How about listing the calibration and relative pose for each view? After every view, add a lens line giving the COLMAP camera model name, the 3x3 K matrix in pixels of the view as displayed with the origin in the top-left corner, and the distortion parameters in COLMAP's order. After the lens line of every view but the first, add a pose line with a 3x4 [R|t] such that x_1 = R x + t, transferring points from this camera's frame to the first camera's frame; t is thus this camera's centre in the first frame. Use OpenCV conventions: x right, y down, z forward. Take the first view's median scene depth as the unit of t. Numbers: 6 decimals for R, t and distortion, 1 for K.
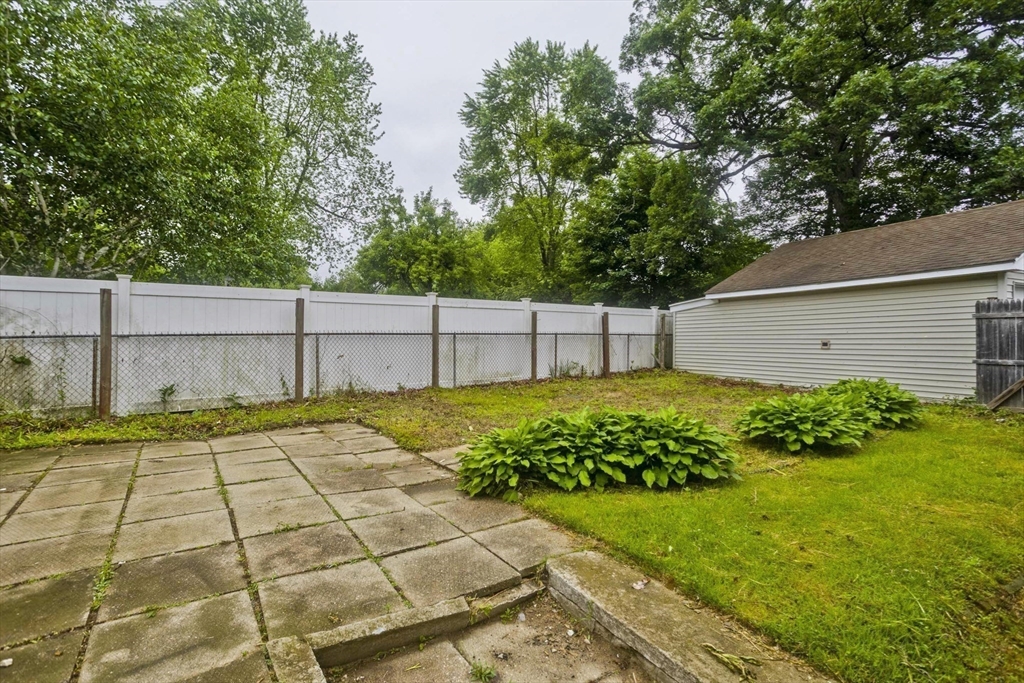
lens RADIAL K [[503.6, 0, 507.5], [0, 503.6, 334.4], [0, 0, 1]] dist [-0.049390, 0.029359]
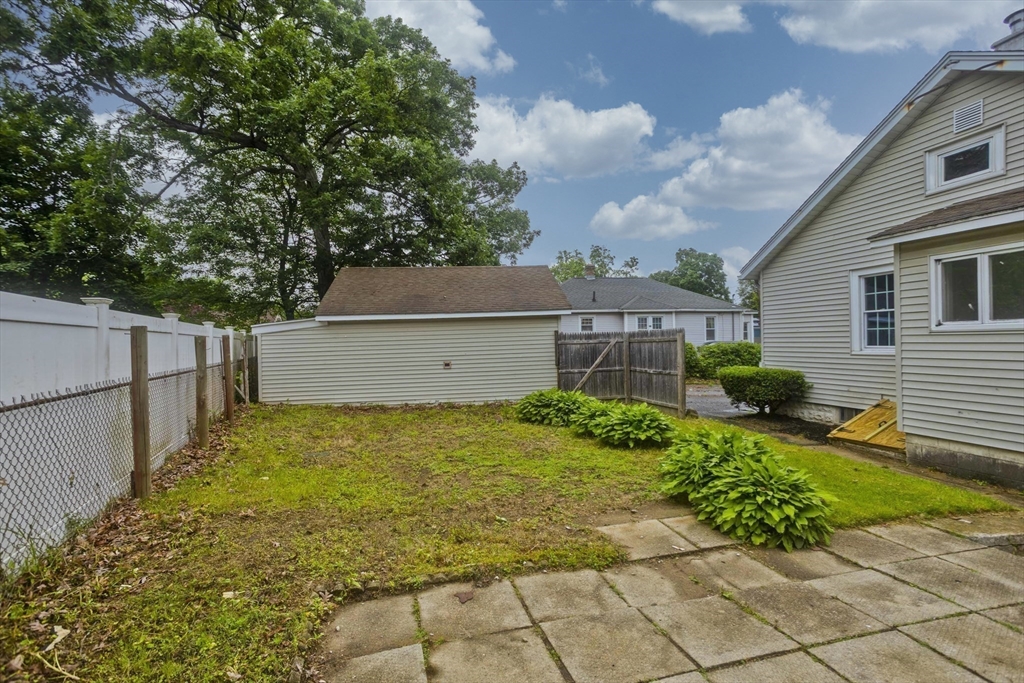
lens RADIAL K [[503.6, 0, 507.5], [0, 503.6, 334.4], [0, 0, 1]] dist [-0.049390, 0.029359]
pose [[0.319672, 0.001758, 0.947527, -0.489880], [0.022001, 0.999715, -0.009278, -0.041207], [-0.947273, 0.023812, 0.319543, 0.515510]]
